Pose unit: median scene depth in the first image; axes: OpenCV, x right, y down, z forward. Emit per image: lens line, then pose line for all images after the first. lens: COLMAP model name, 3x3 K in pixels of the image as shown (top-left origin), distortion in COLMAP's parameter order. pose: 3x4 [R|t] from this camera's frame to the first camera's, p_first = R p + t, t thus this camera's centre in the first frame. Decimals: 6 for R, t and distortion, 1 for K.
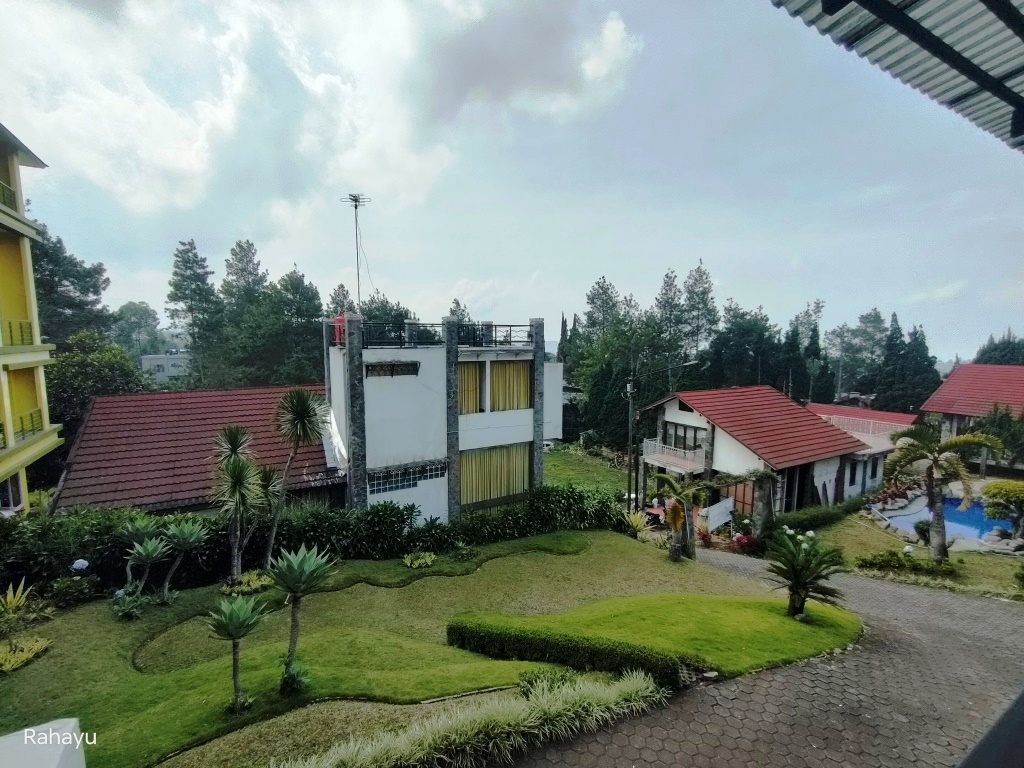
lens RADIAL K [[468.2, 0, 512.1], [0, 468.2, 391.0], [0, 0, 1]] dist [0.000084, 0.000984]
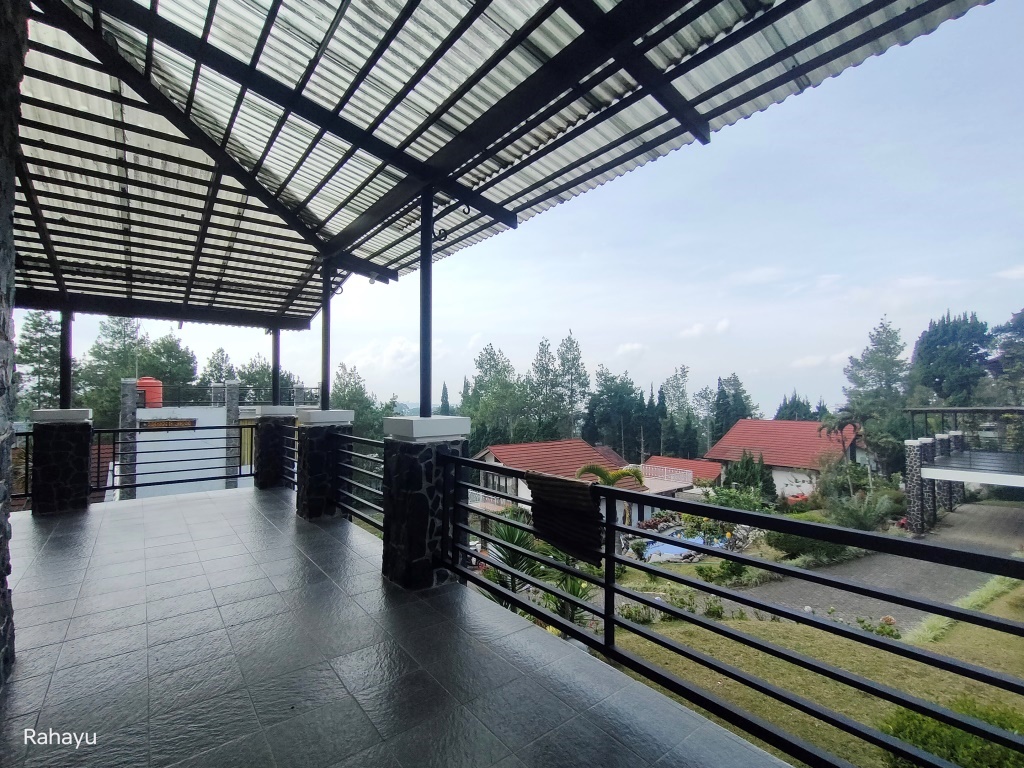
lens RADIAL K [[468.2, 0, 512.1], [0, 468.2, 391.0], [0, 0, 1]] dist [0.000084, 0.000984]
pose [[0.989391, -0.001537, 0.145266, 0.115485], [0.020838, 0.991105, -0.131440, 0.010647], [-0.143772, 0.133073, 0.980623, -0.074601]]
